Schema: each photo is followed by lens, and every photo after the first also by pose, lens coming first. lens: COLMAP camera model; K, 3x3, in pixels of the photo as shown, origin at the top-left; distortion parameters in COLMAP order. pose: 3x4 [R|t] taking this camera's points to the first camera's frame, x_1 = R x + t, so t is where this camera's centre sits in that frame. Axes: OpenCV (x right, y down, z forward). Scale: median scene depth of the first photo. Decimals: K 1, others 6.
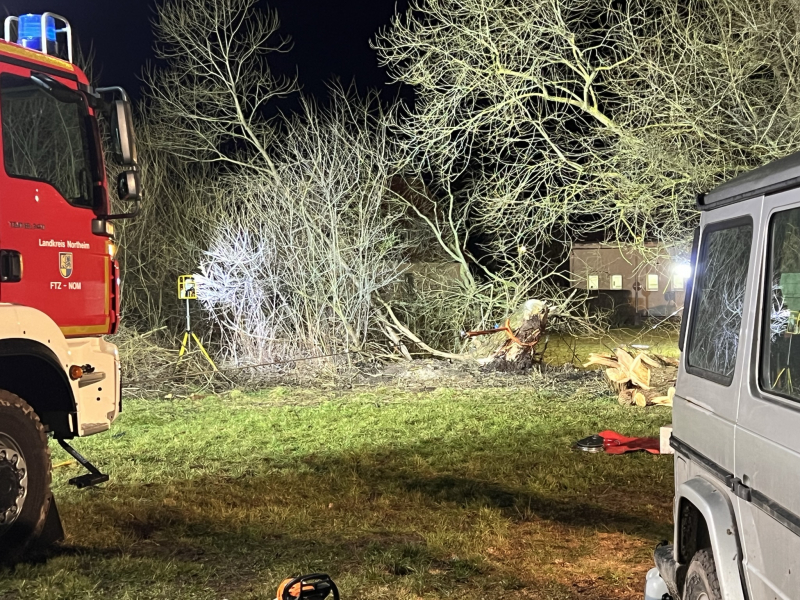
lens RADIAL K [[1337.8, 0, 400.1], [0, 1337.8, 298.4], [0, 0, 1]] dist [0.192552, 0.000000]
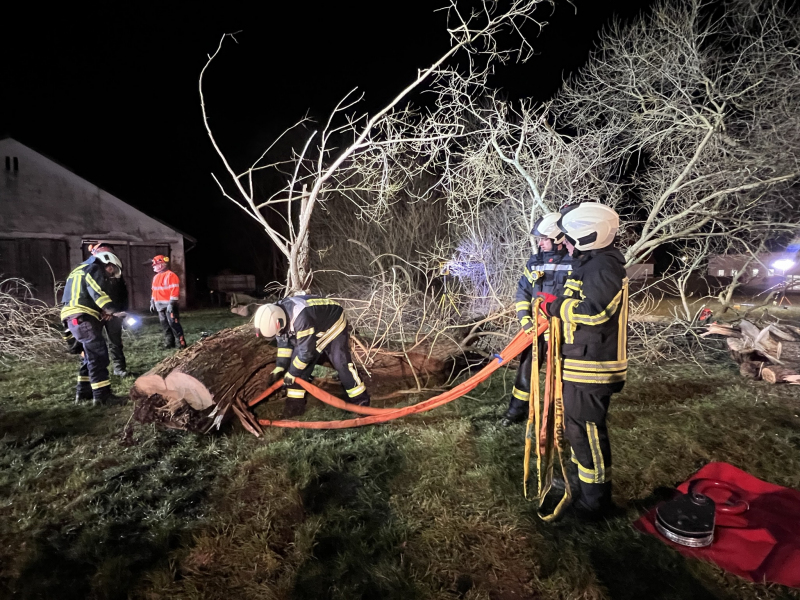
lens RADIAL K [[444.9, 0, 401.5], [0, 444.9, 297.2], [0, 0, 1]] dist [-0.004027, -0.000571]
pose [[0.886504, 0.031637, -0.461638, 0.088398], [-0.011942, 0.998892, 0.045524, 0.008312], [0.462566, -0.034844, 0.885900, 0.586681]]
